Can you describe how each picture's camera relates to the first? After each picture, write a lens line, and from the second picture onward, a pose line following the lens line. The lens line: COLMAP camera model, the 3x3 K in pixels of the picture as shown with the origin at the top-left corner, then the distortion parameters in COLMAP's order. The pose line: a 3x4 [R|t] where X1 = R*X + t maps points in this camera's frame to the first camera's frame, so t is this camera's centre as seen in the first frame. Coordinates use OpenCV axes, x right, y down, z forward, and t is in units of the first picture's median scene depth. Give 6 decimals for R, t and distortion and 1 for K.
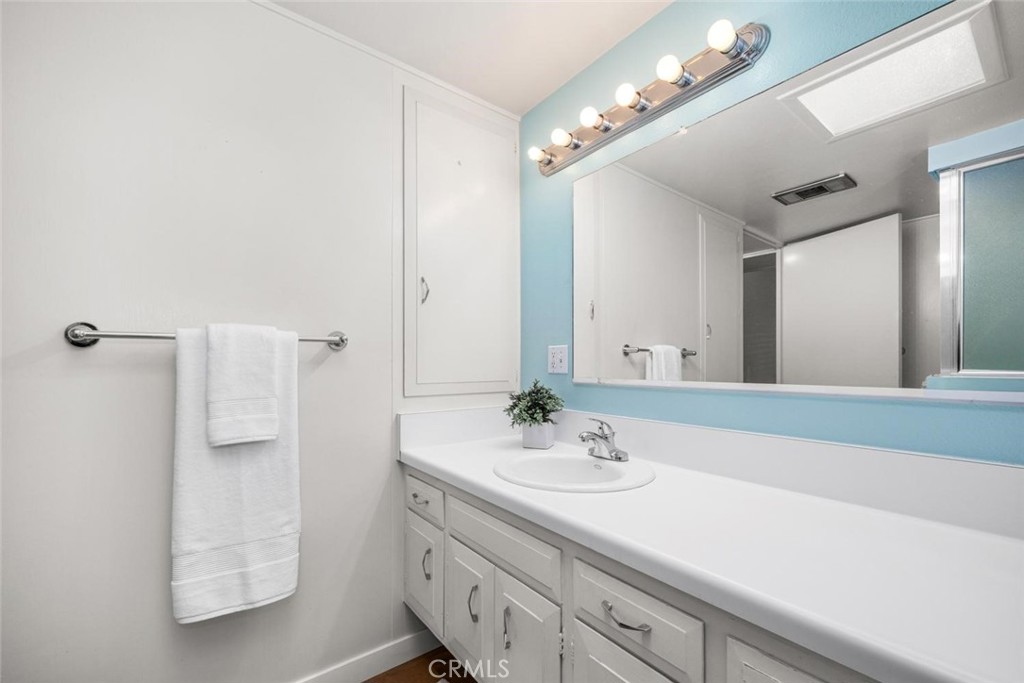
lens RADIAL K [[411.3, 0, 516.6], [0, 411.3, 352.8], [0, 0, 1]] dist [-0.000505, -0.000086]
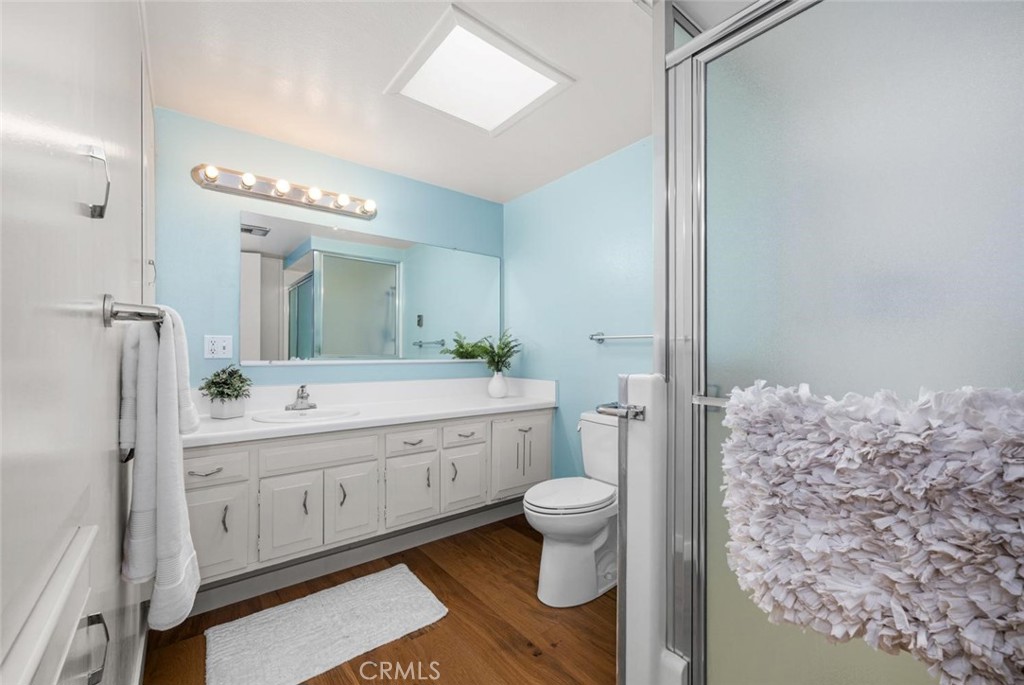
lens RADIAL K [[411.3, 0, 516.6], [0, 411.3, 353.8], [0, 0, 1]] dist [-0.000505, -0.000086]
pose [[-0.037023, 0.004886, 0.999302, -1.146850], [-0.028486, 0.999577, -0.005943, 0.018969], [-0.998908, -0.028686, -0.036869, 0.182423]]
